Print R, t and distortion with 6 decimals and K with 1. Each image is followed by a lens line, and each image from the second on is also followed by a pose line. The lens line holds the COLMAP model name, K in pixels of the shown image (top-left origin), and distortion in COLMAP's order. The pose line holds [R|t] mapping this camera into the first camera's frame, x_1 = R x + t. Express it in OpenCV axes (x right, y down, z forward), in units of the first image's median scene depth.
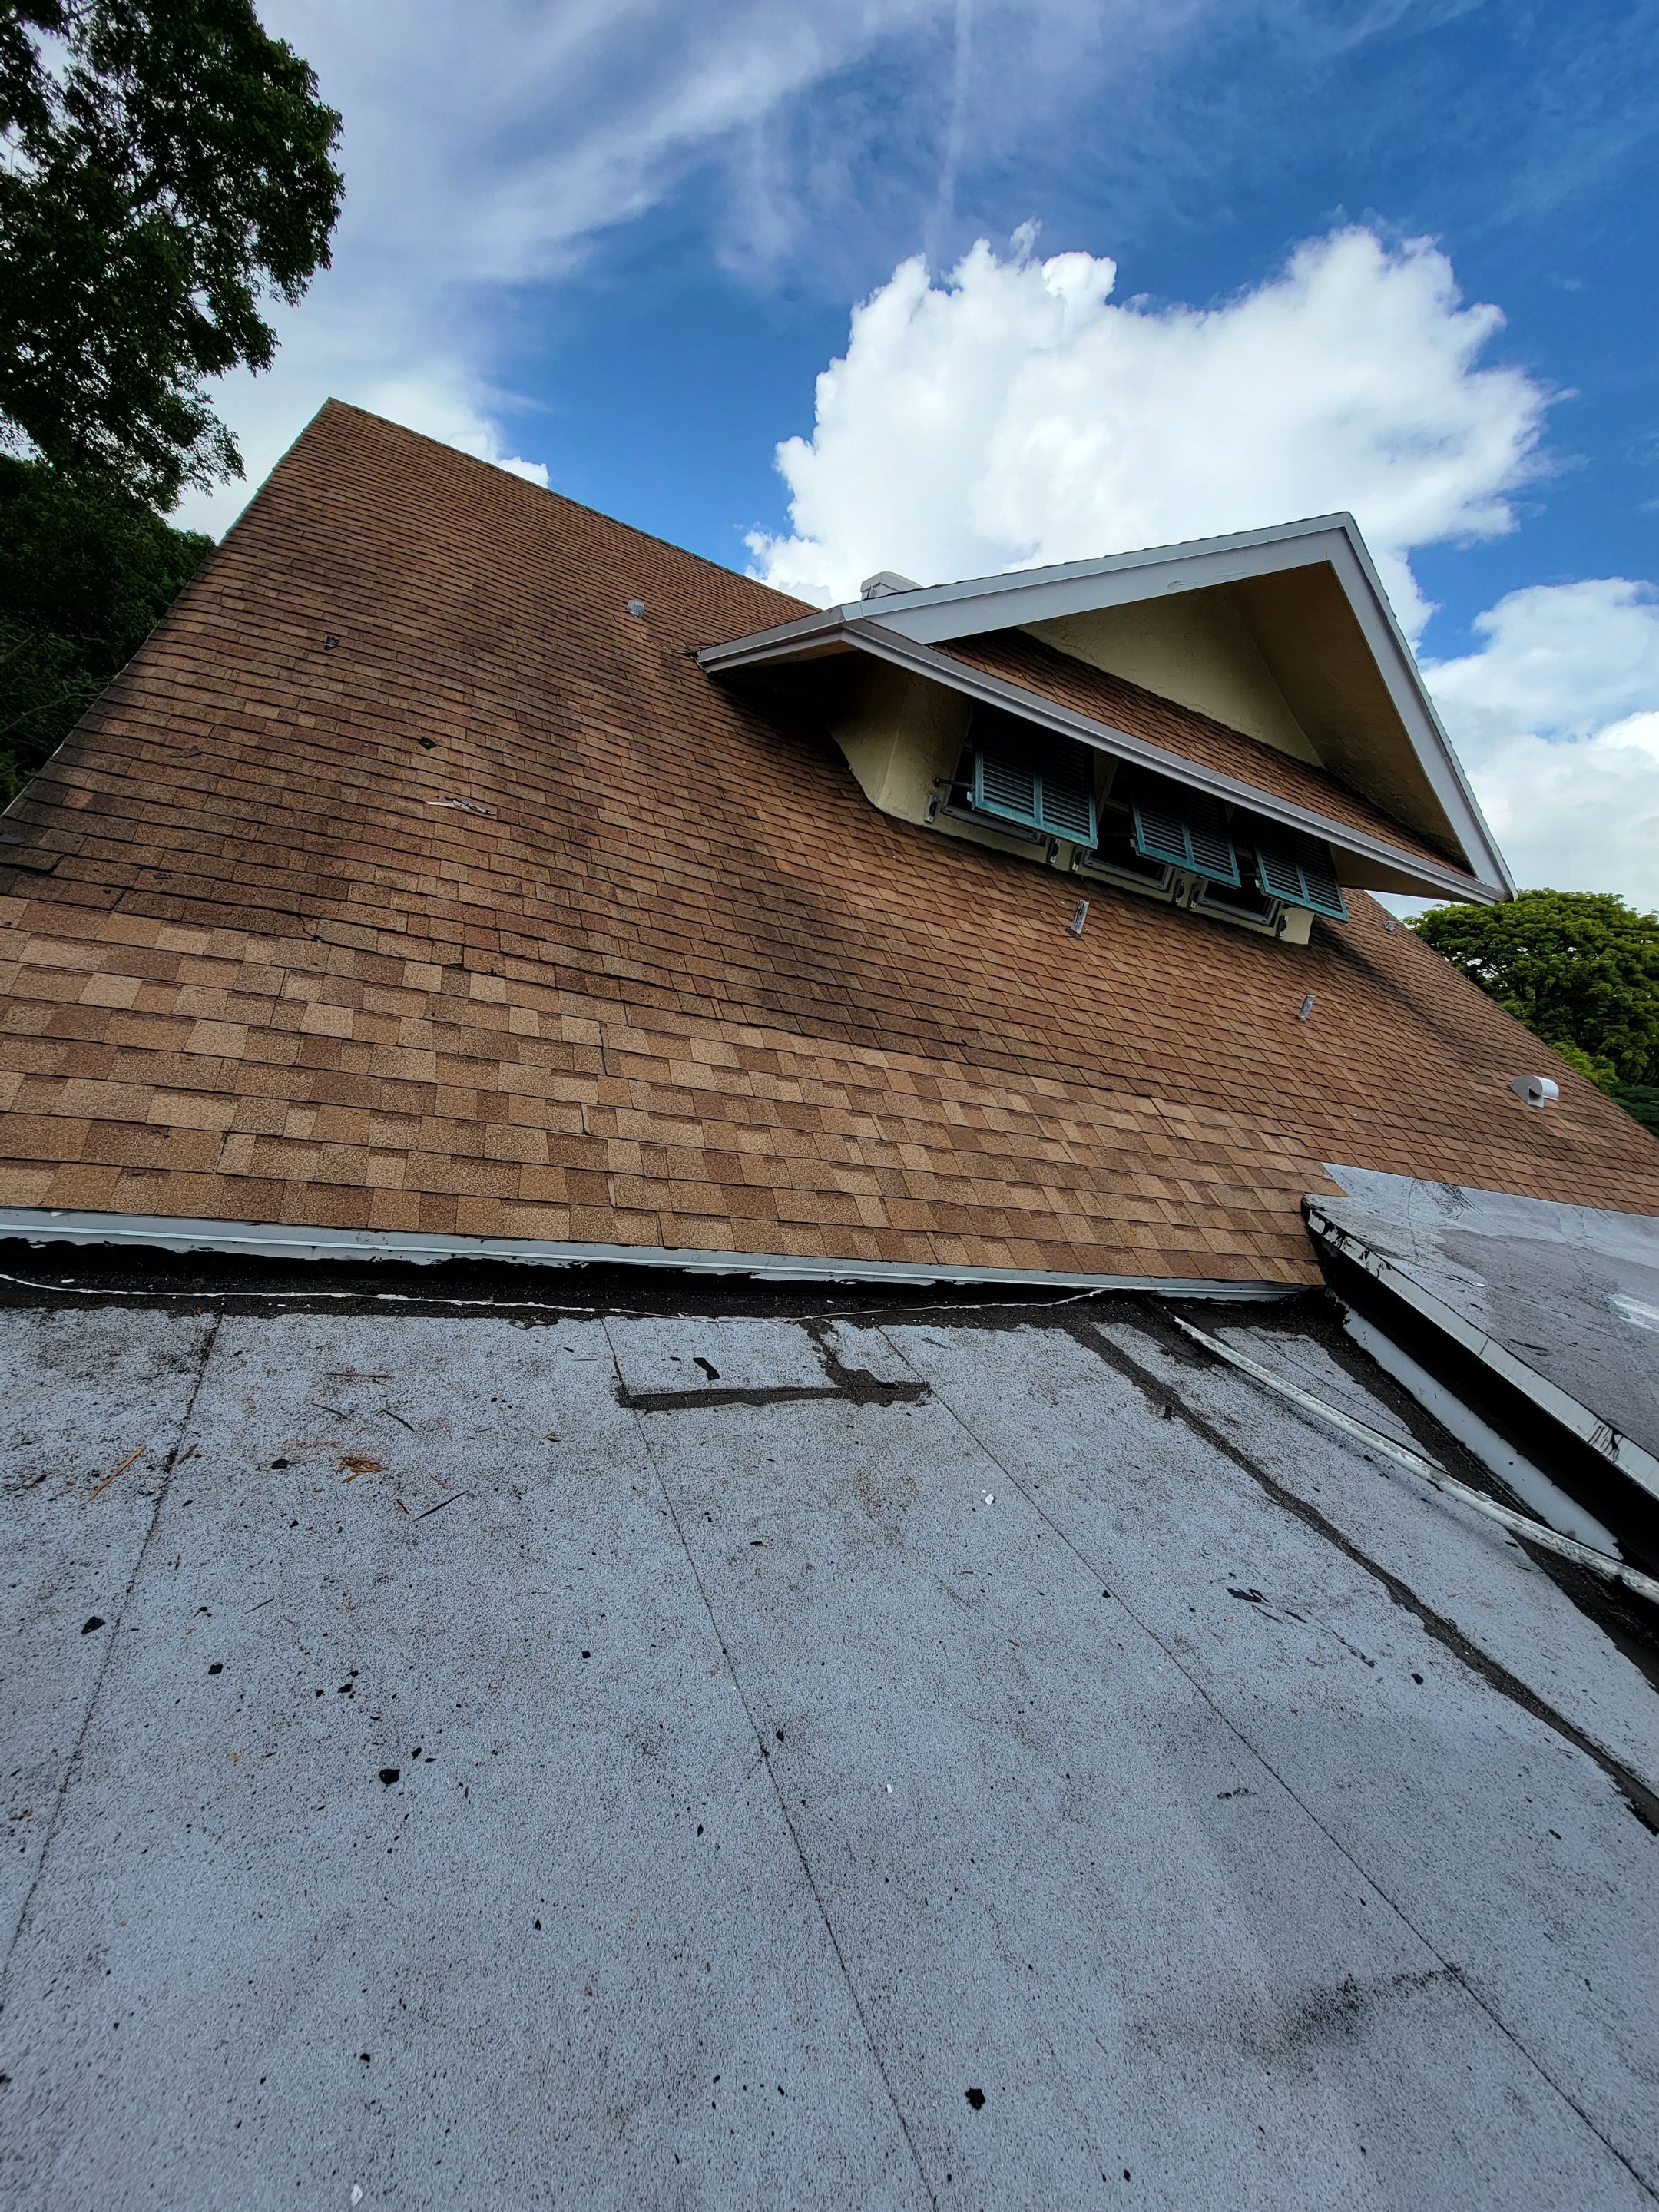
lens RADIAL K [[907.9, 0, 825.2], [0, 907.9, 1102.4], [0, 0, 1]] dist [-0.001789, -0.001522]
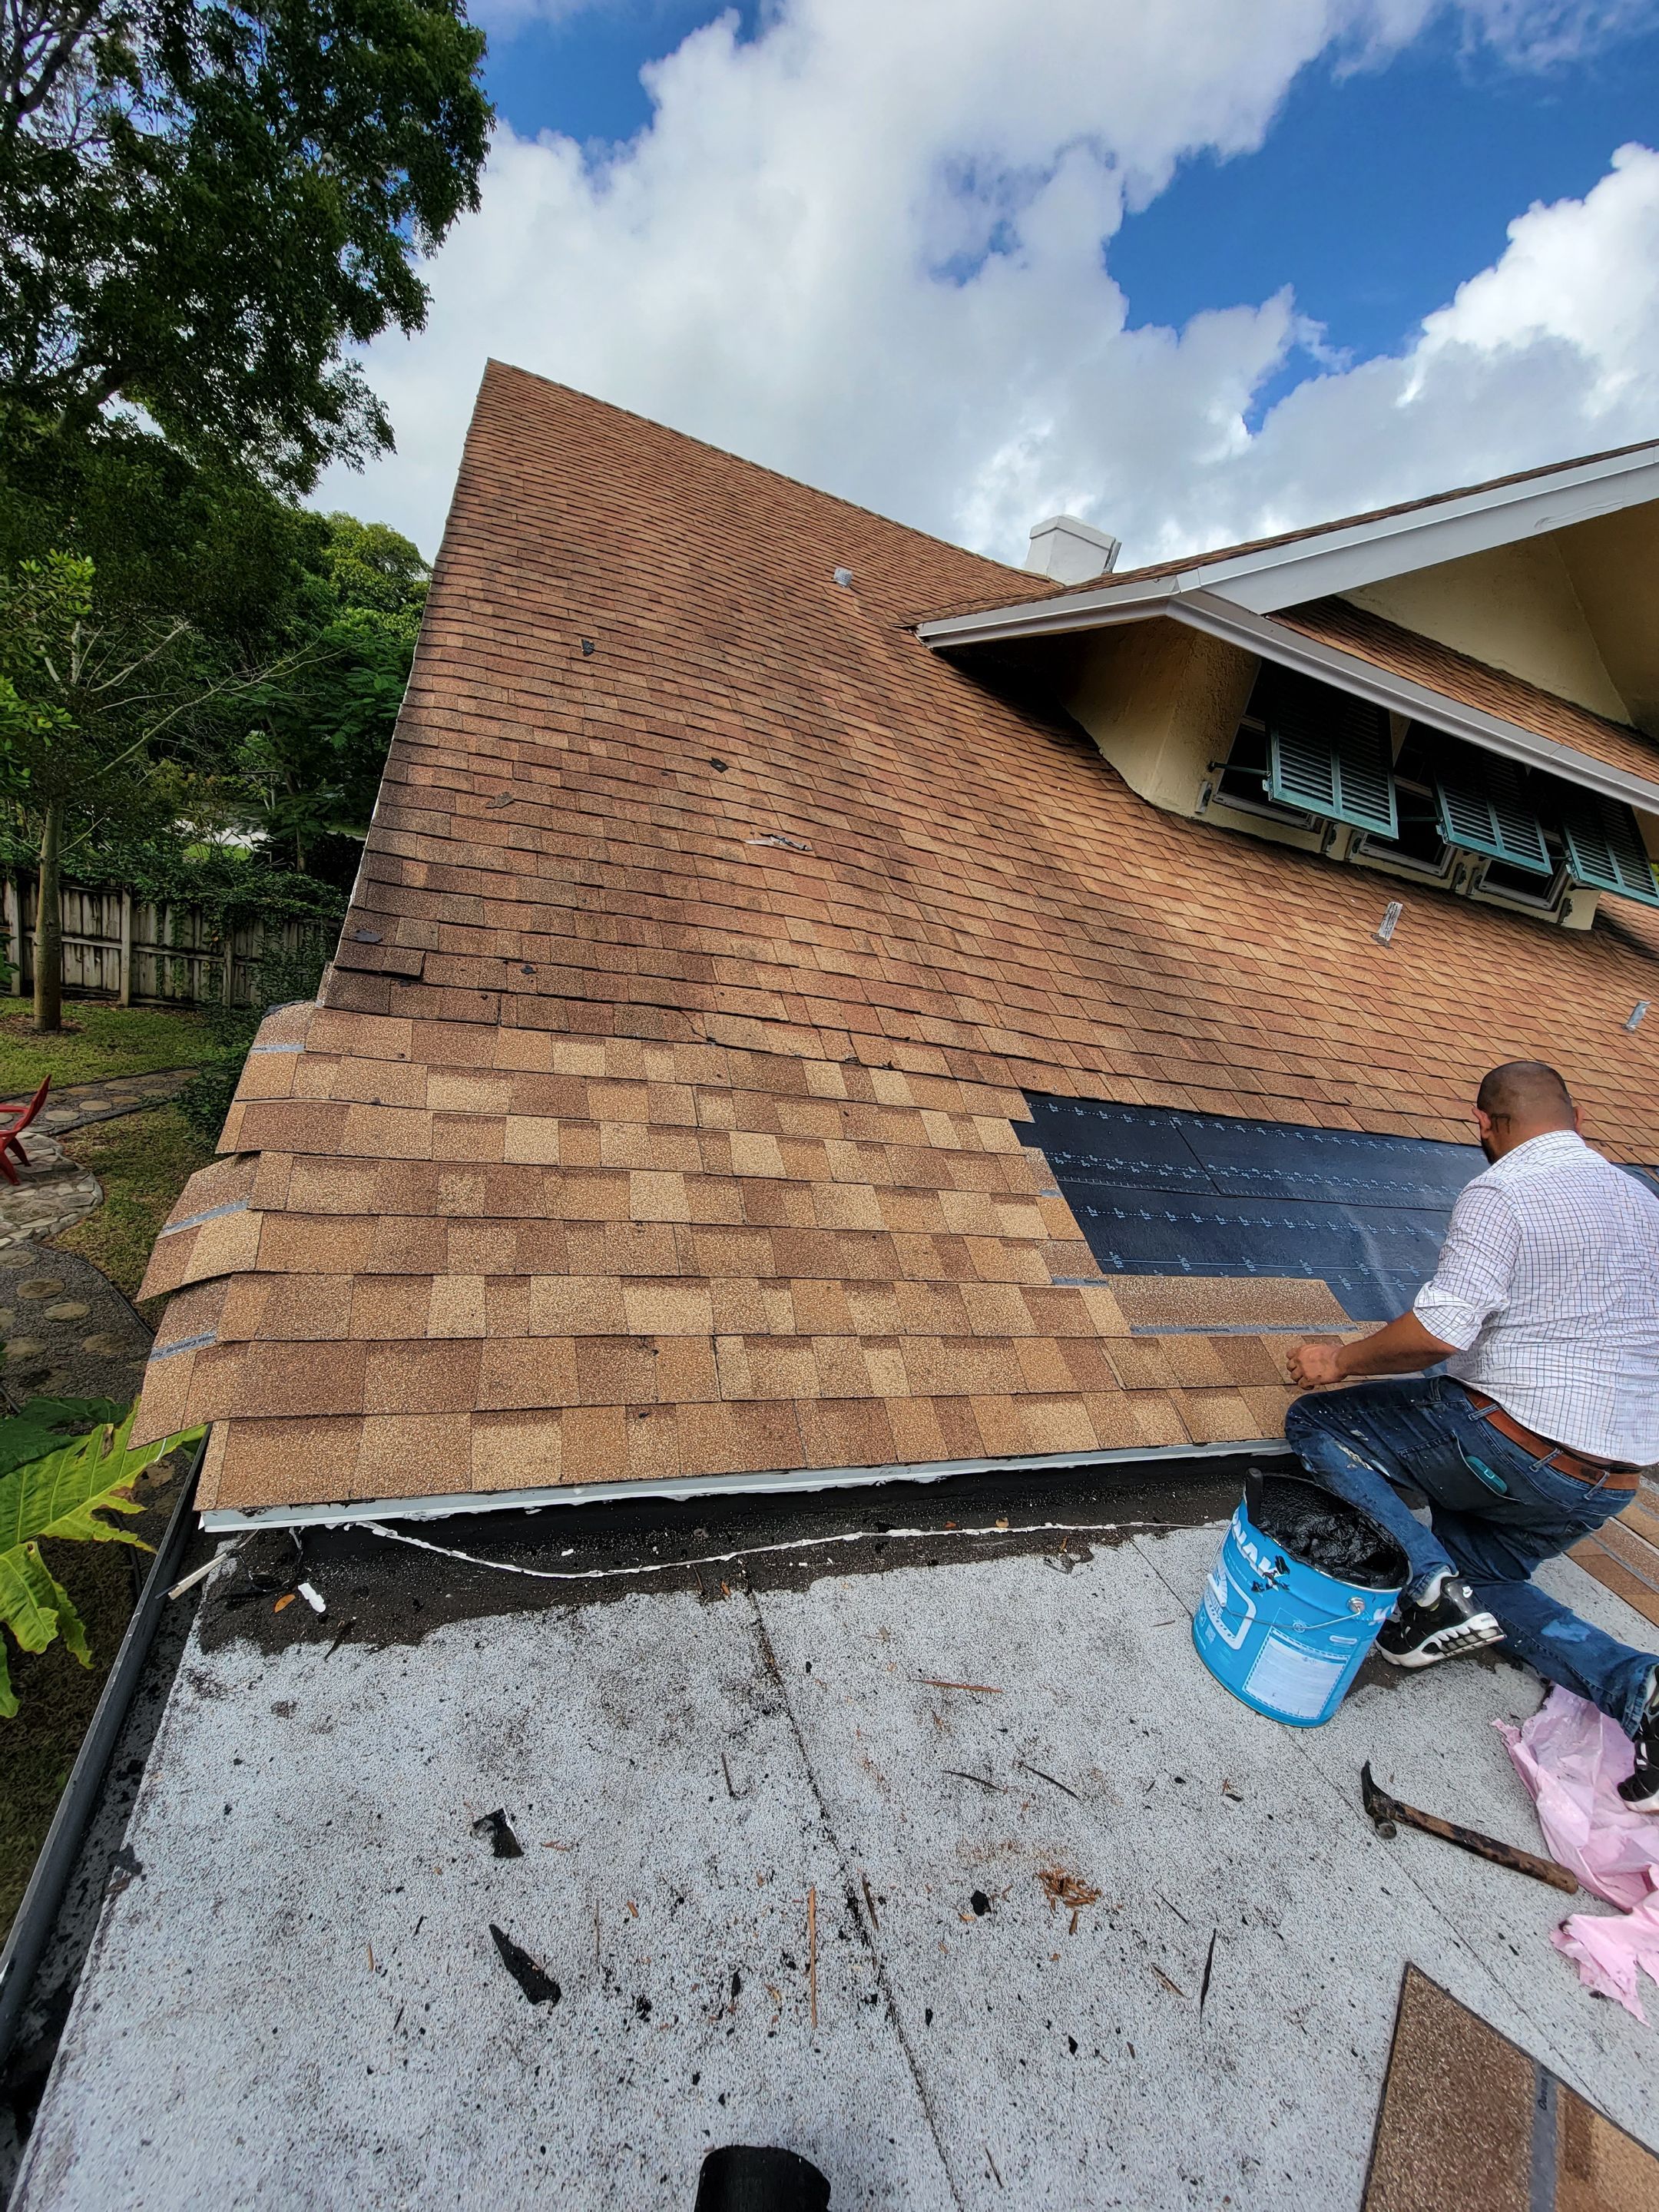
lens RADIAL K [[907.9, 0, 823.4], [0, 907.9, 1099.2], [0, 0, 1]] dist [-0.001789, -0.001522]
pose [[0.997275, -0.008530, -0.073274, -0.247279], [0.012019, 0.998808, 0.047302, -0.103157], [0.072783, -0.048053, 0.996189, 0.111472]]
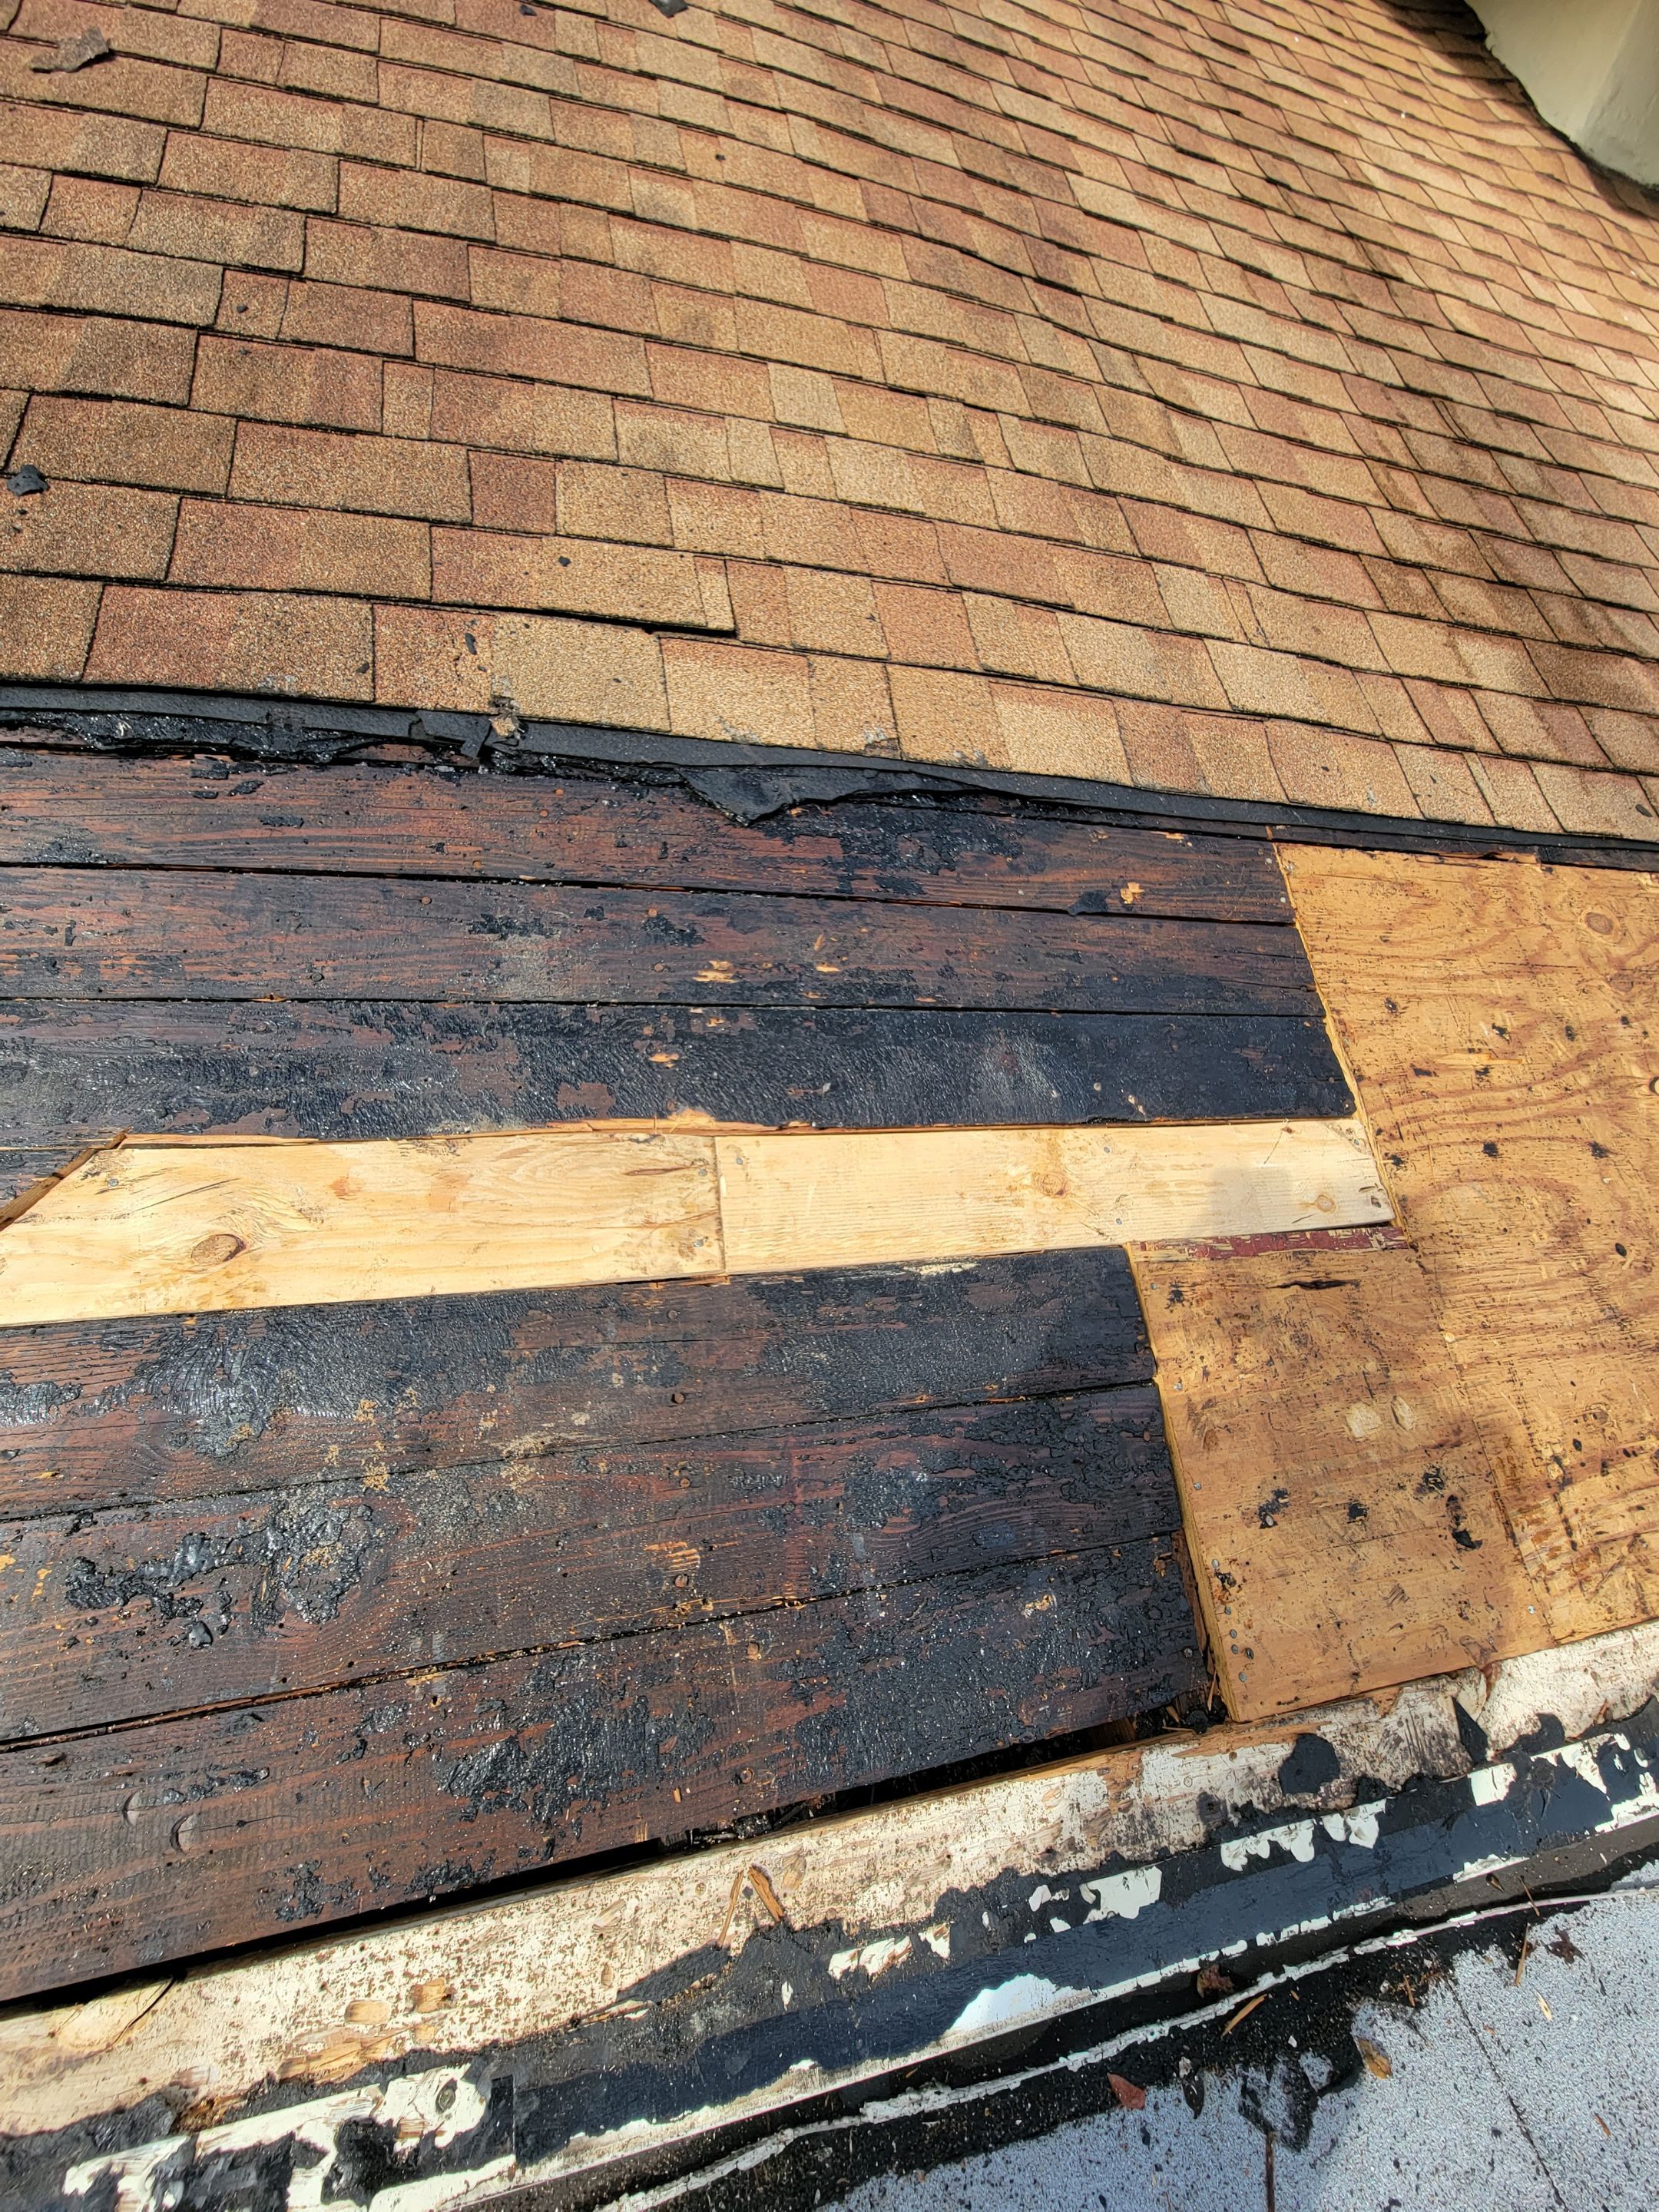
lens RADIAL K [[907.9, 0, 823.2], [0, 907.9, 1097.9], [0, 0, 1]] dist [-0.001789, -0.001522]
pose [[0.976801, 0.068480, -0.202906, -0.233862], [0.022522, 0.909389, 0.415336, -0.113615], [0.212963, -0.410270, 0.886750, 0.427584]]
